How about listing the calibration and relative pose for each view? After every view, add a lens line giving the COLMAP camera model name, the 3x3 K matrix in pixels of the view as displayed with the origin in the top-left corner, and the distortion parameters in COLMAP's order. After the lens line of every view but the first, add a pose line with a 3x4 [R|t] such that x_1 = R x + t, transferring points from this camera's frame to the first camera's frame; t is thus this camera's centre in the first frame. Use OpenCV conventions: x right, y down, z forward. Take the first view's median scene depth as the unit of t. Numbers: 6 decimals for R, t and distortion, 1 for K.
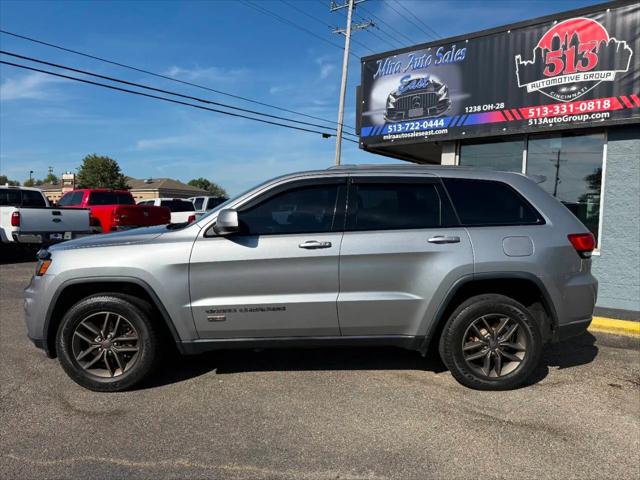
lens RADIAL K [[454.3, 0, 311.6], [0, 454.3, 239.9], [0, 0, 1]] dist [0.011170, -0.023293]
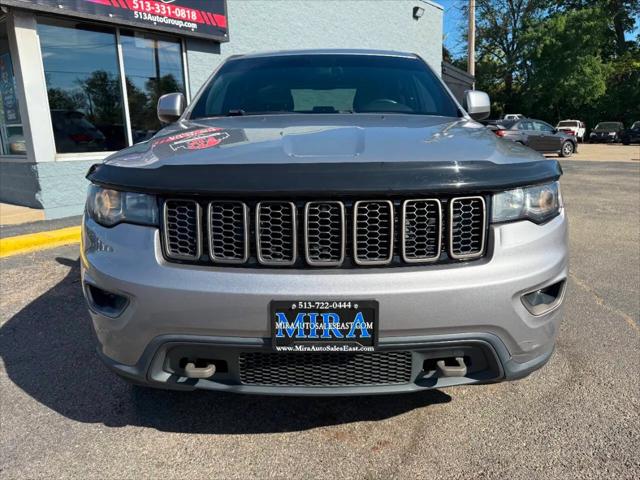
lens RADIAL K [[454.3, 0, 315.9], [0, 454.3, 248.7], [0, 0, 1]] dist [0.011170, -0.023293]
pose [[0.026846, -0.264074, 0.964129, -0.475126], [0.074697, 0.962310, 0.261496, -0.012938], [-0.996845, 0.064997, 0.045559, 0.561217]]
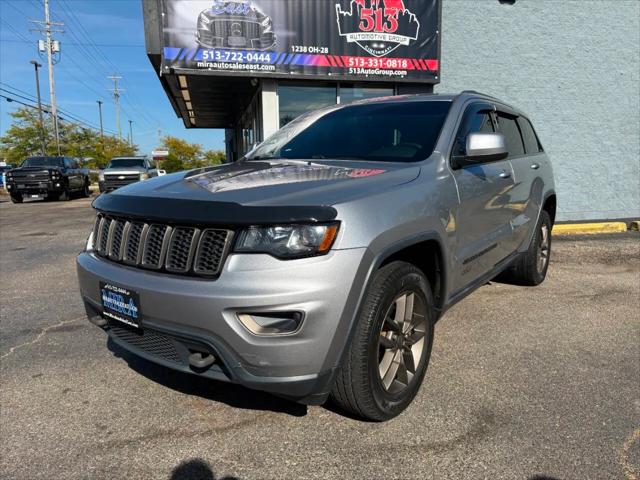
lens RADIAL K [[454.3, 0, 321.0], [0, 454.3, 245.5], [0, 0, 1]] dist [0.011170, -0.023293]
pose [[0.622873, -0.155652, 0.766682, -0.440396], [0.063523, 0.986834, 0.148740, -0.004556], [-0.779740, -0.043944, 0.624560, 0.304823]]
